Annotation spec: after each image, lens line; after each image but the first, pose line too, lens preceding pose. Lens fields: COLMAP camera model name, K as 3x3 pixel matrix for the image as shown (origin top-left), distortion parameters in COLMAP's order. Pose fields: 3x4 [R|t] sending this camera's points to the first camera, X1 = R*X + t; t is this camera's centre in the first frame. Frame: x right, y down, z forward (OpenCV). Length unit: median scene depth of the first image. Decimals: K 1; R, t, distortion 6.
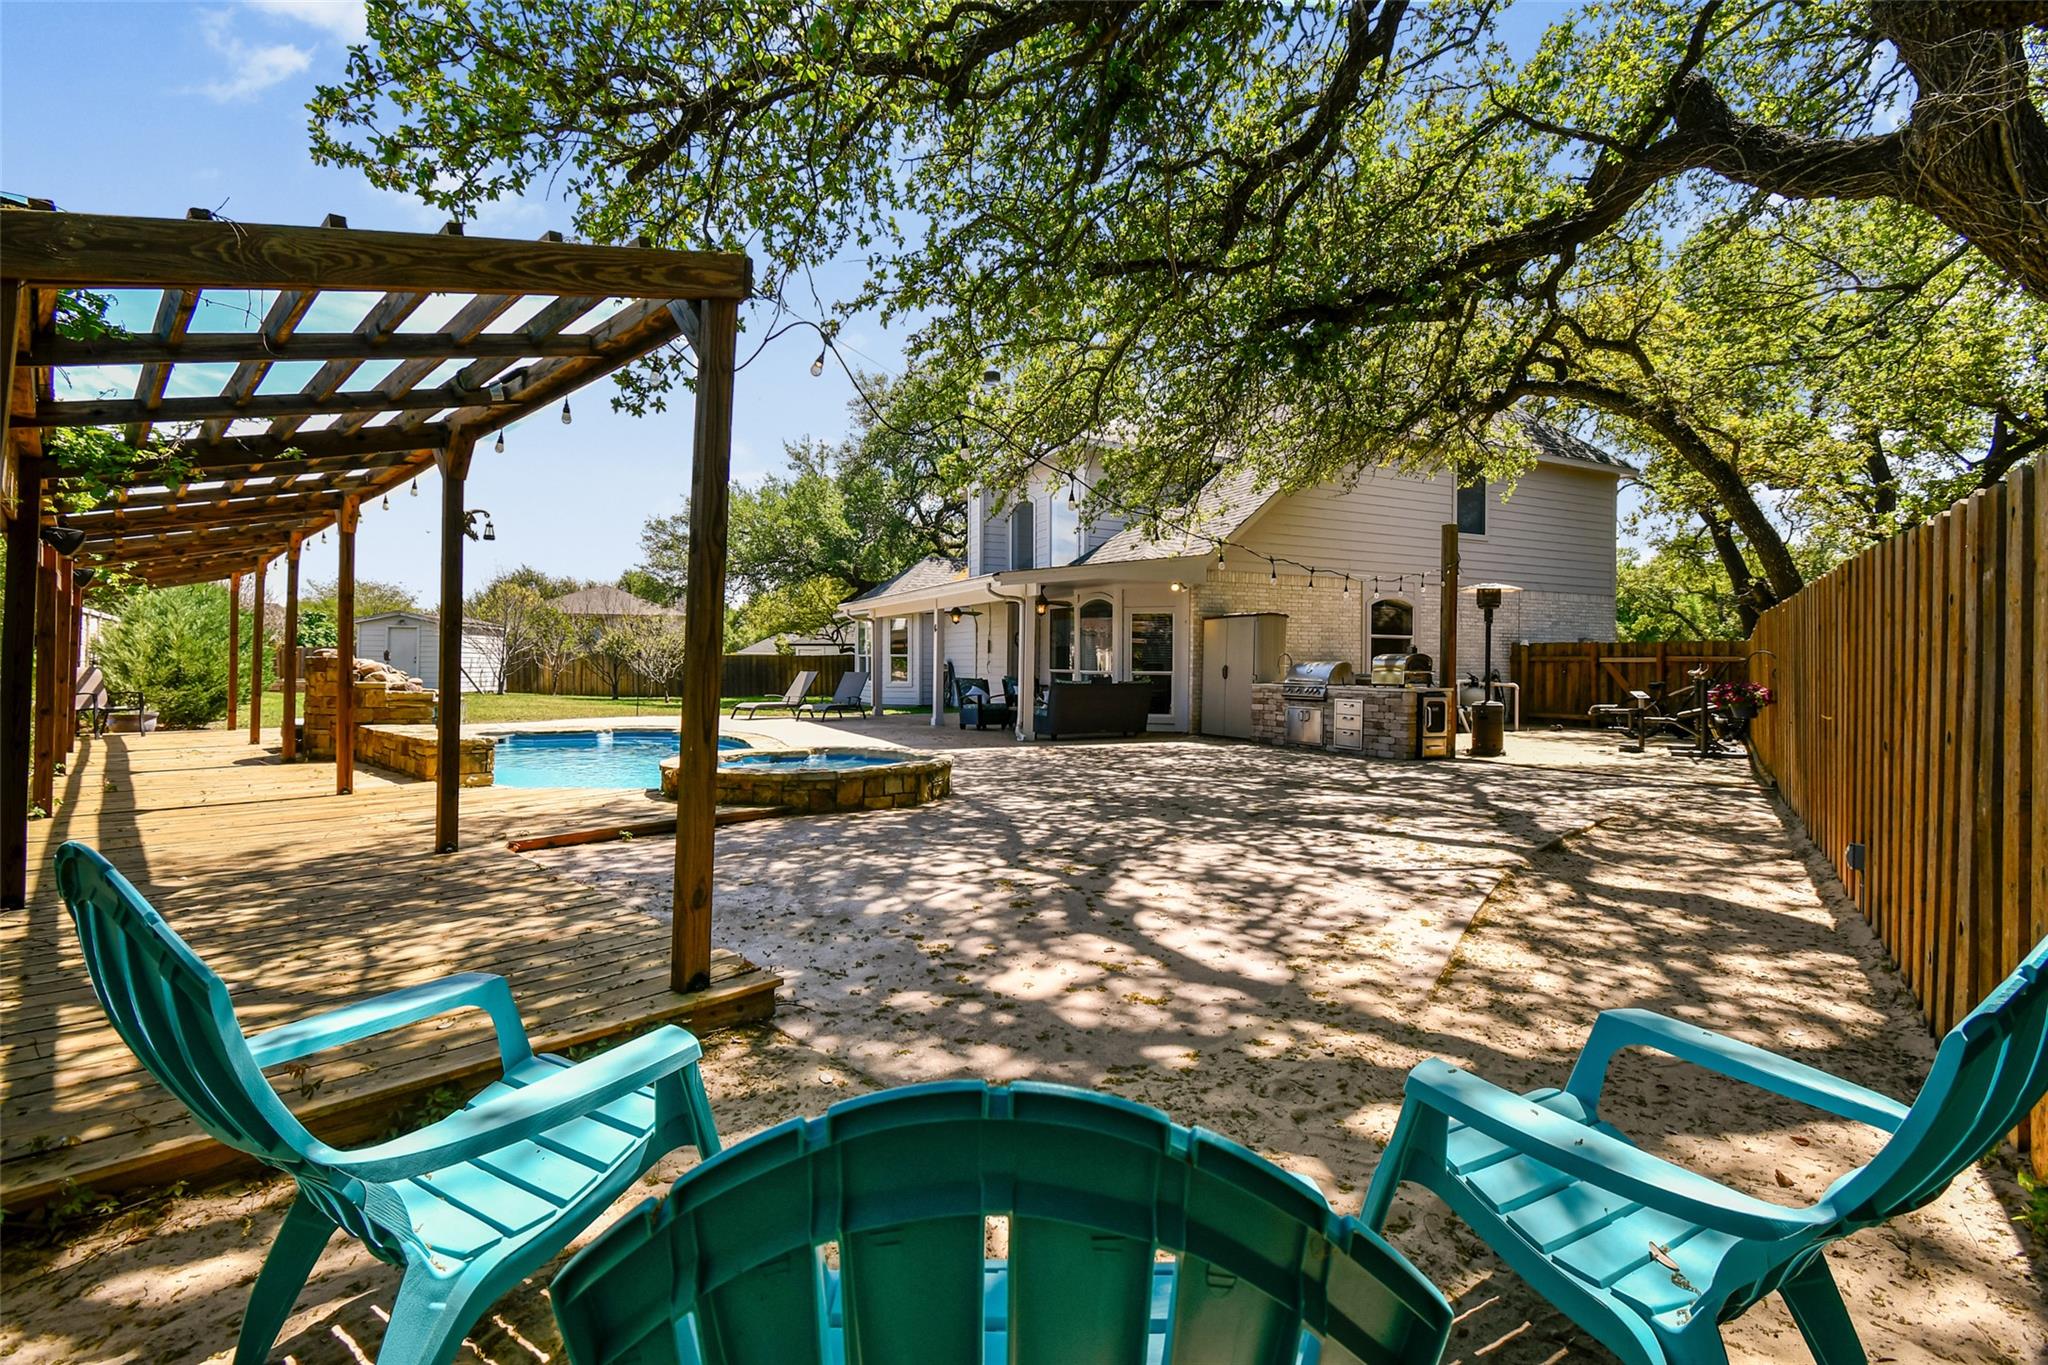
lens RADIAL K [[895.8, 0, 1022.8], [0, 895.8, 649.7], [0, 0, 1]] dist [-0.000055, -0.000005]
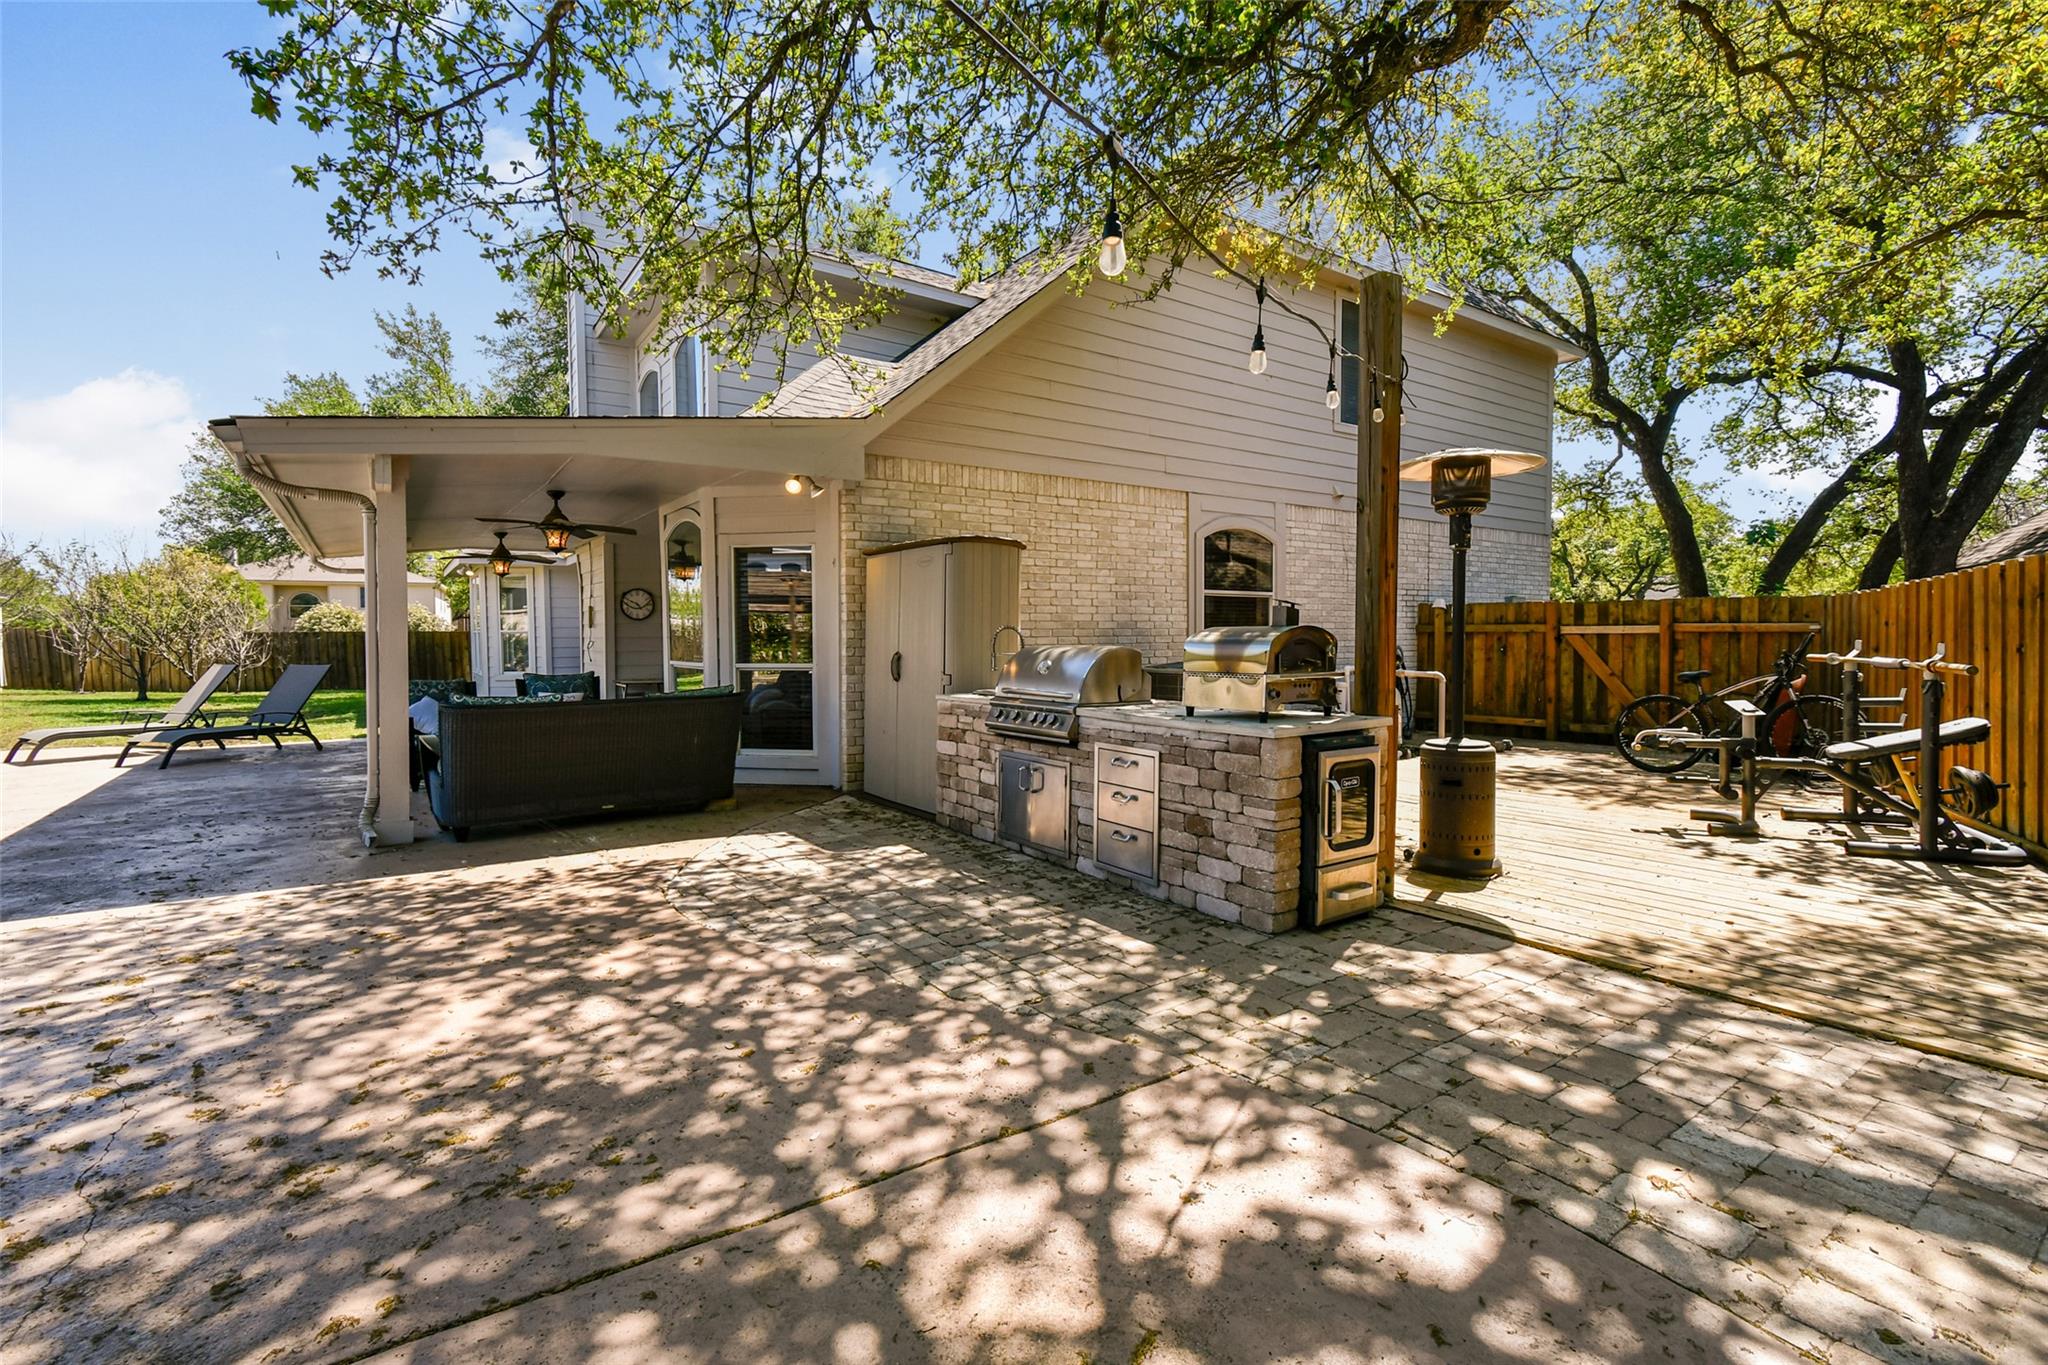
lens RADIAL K [[895.8, 0, 1022.8], [0, 895.8, 649.7], [0, 0, 1]] dist [-0.000055, -0.000005]
pose [[0.988118, -0.014267, 0.153031, 0.249450], [0.009186, 0.999385, 0.033853, 0.000918], [-0.153420, -0.032045, 0.987641, 0.600110]]
